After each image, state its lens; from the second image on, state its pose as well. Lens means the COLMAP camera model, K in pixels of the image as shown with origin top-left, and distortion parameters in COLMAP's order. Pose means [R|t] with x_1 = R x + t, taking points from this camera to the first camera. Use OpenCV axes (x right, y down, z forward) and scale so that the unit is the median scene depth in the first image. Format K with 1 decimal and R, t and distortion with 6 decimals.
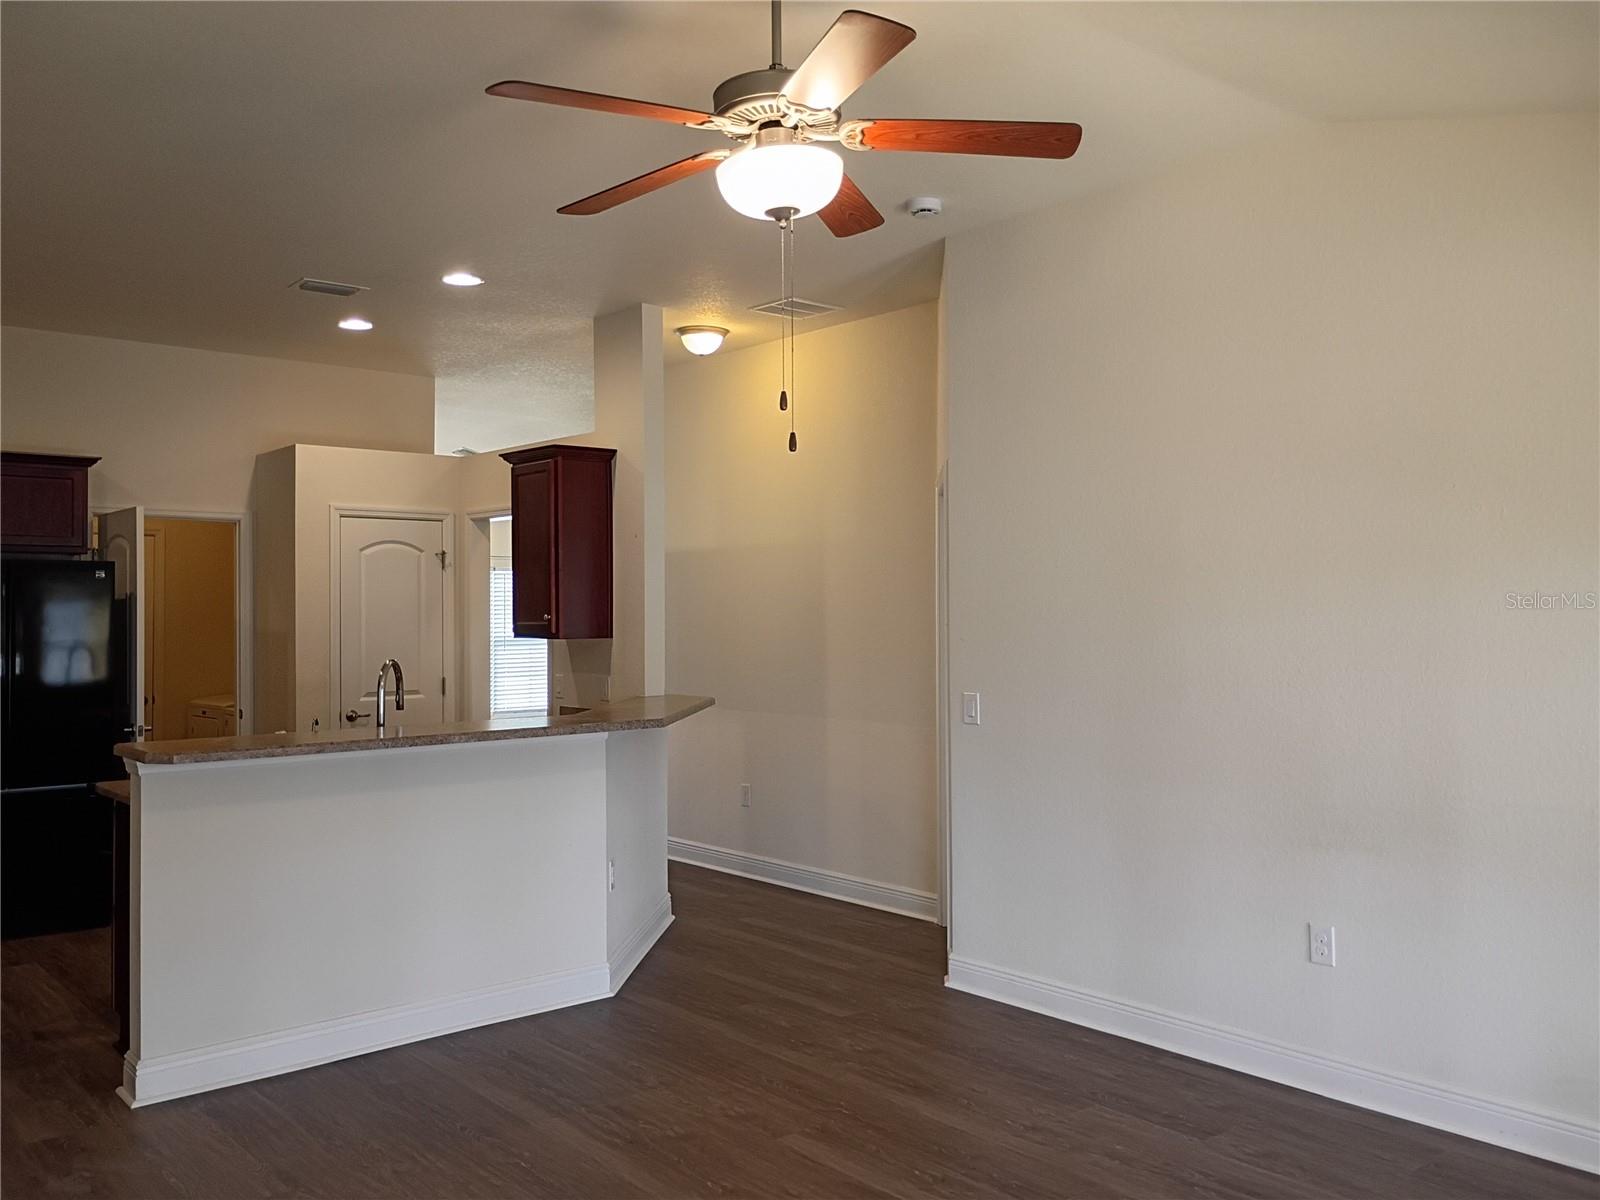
lens RADIAL K [[1319.7, 0, 791.8], [0, 1319.7, 595.3], [0, 0, 1]] dist [0.003181, -0.017314]
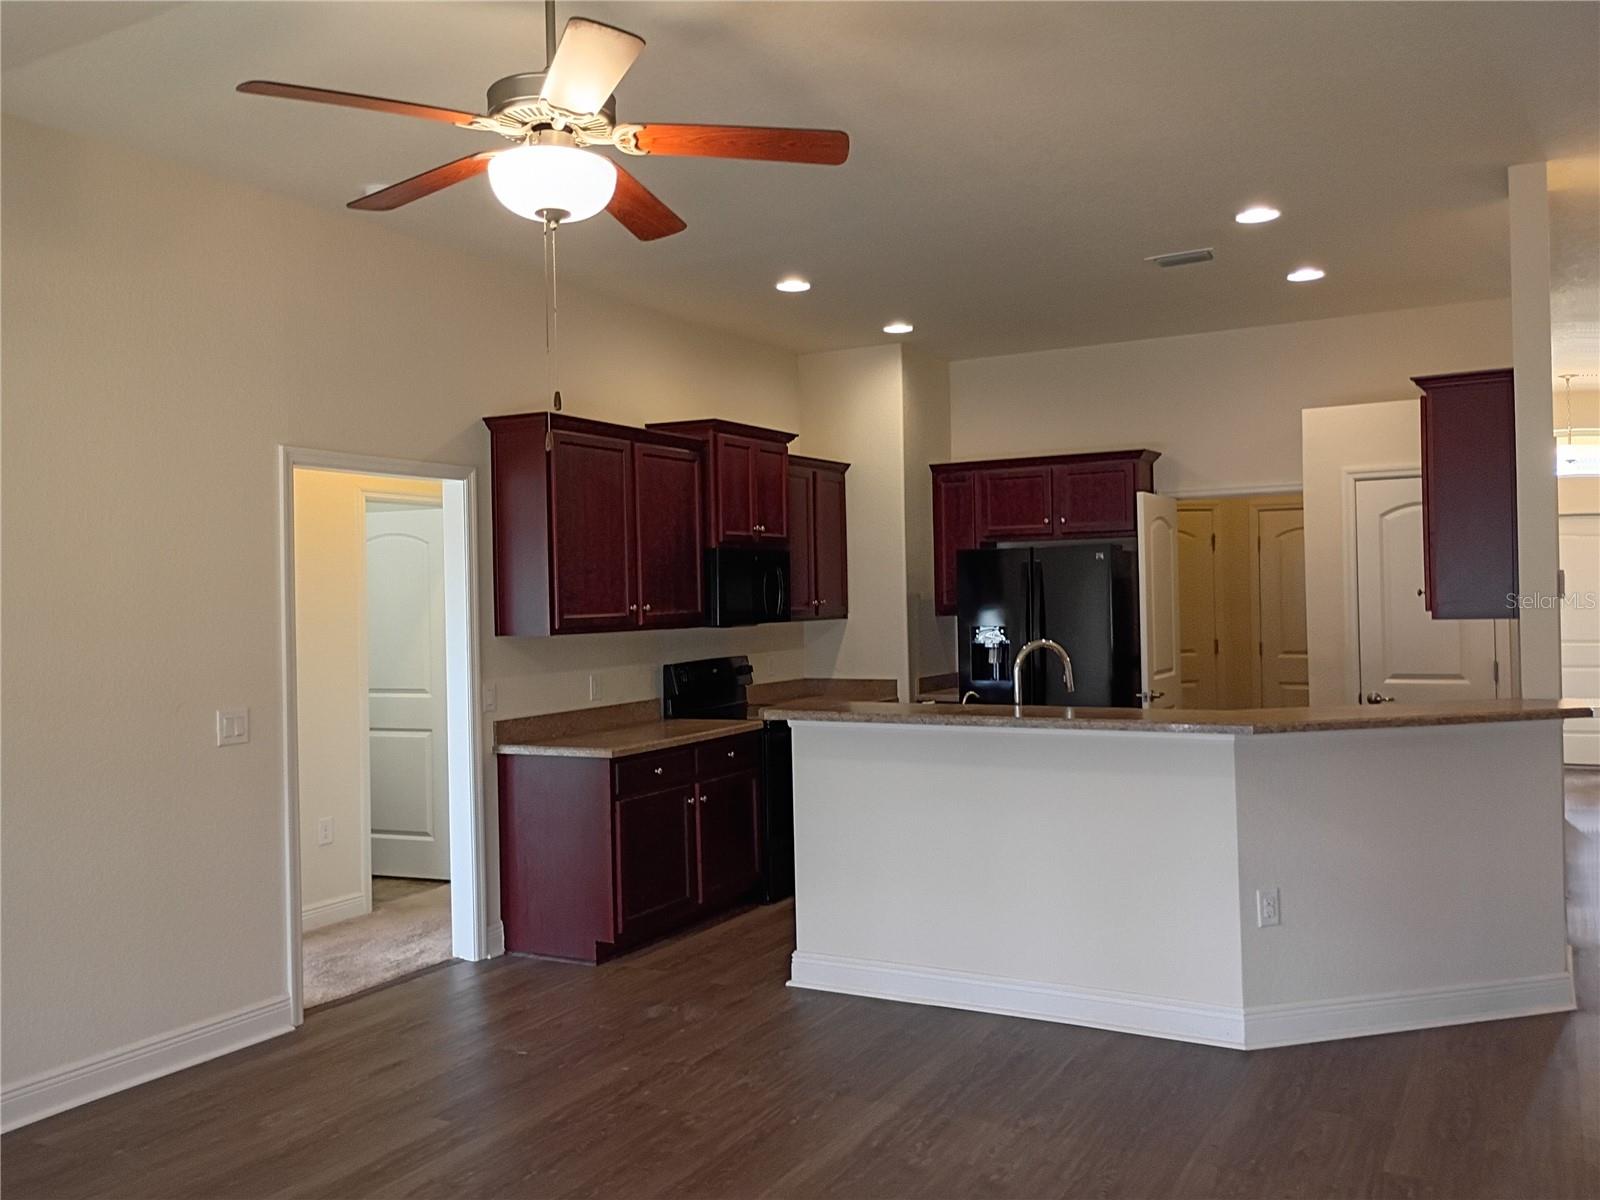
lens RADIAL K [[1319.7, 0, 791.8], [0, 1319.7, 595.3], [0, 0, 1]] dist [0.003181, -0.017314]
pose [[0.333618, -0.001845, -0.942707, 0.609801], [0.031378, 0.999466, 0.009148, -0.001245], [0.942186, -0.032633, 0.333498, 0.501518]]
